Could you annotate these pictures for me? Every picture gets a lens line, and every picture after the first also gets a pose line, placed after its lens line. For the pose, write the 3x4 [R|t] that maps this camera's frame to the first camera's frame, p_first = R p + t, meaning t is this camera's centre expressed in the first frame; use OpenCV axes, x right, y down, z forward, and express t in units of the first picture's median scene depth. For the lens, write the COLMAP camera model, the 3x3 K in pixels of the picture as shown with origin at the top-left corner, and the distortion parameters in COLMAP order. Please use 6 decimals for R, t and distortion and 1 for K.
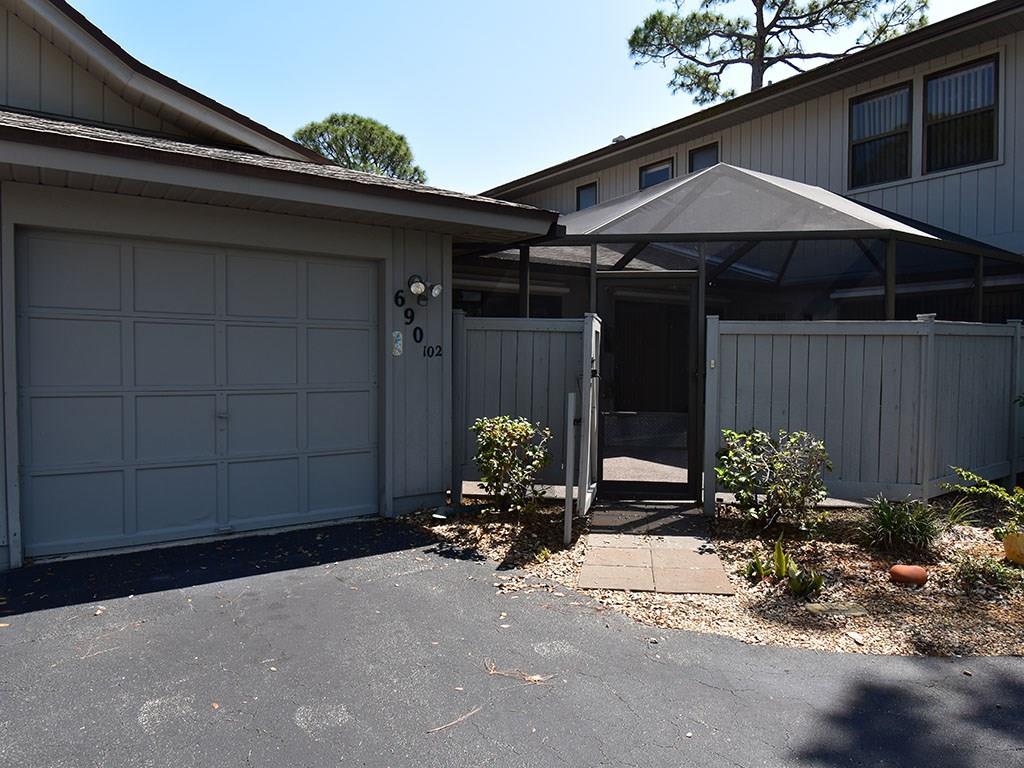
lens RADIAL K [[624.3, 0, 512.7], [0, 624.3, 380.4], [0, 0, 1]] dist [-0.007179, -0.002329]
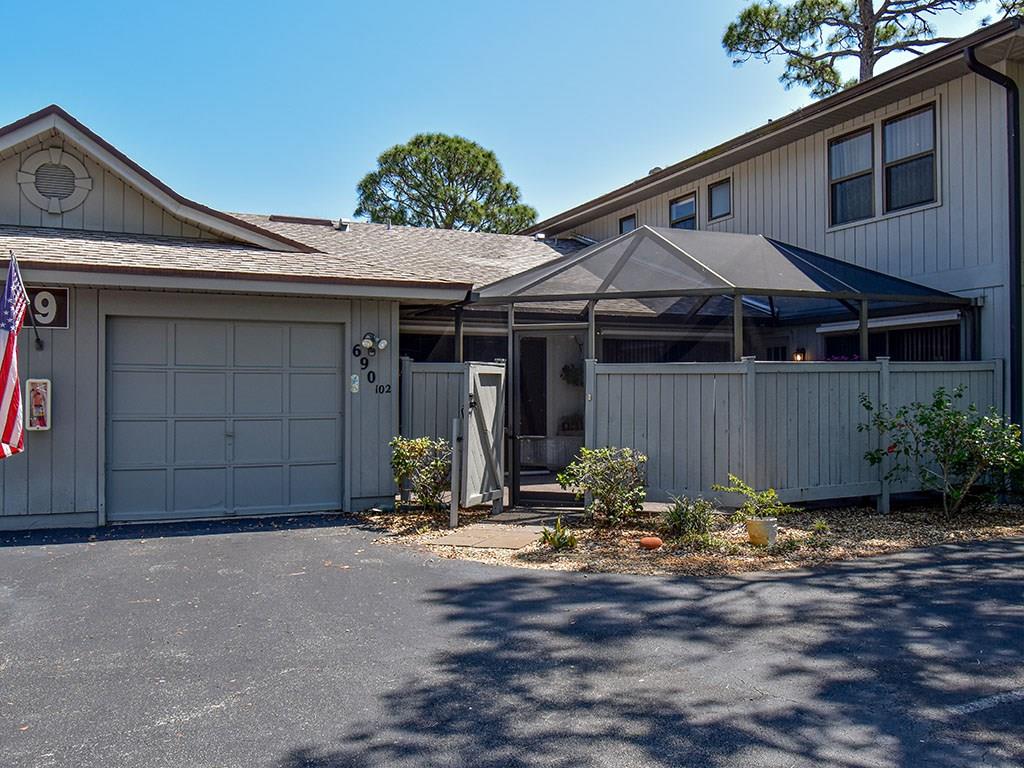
lens RADIAL K [[867.8, 0, 576.3], [0, 867.8, 383.6], [0, 0, 1]] dist [-0.004881, -0.002071]
pose [[0.981978, -0.008299, -0.188815, 0.404142], [-0.000086, 0.999016, -0.044355, 0.015341], [0.188997, 0.043572, 0.981010, -0.477801]]
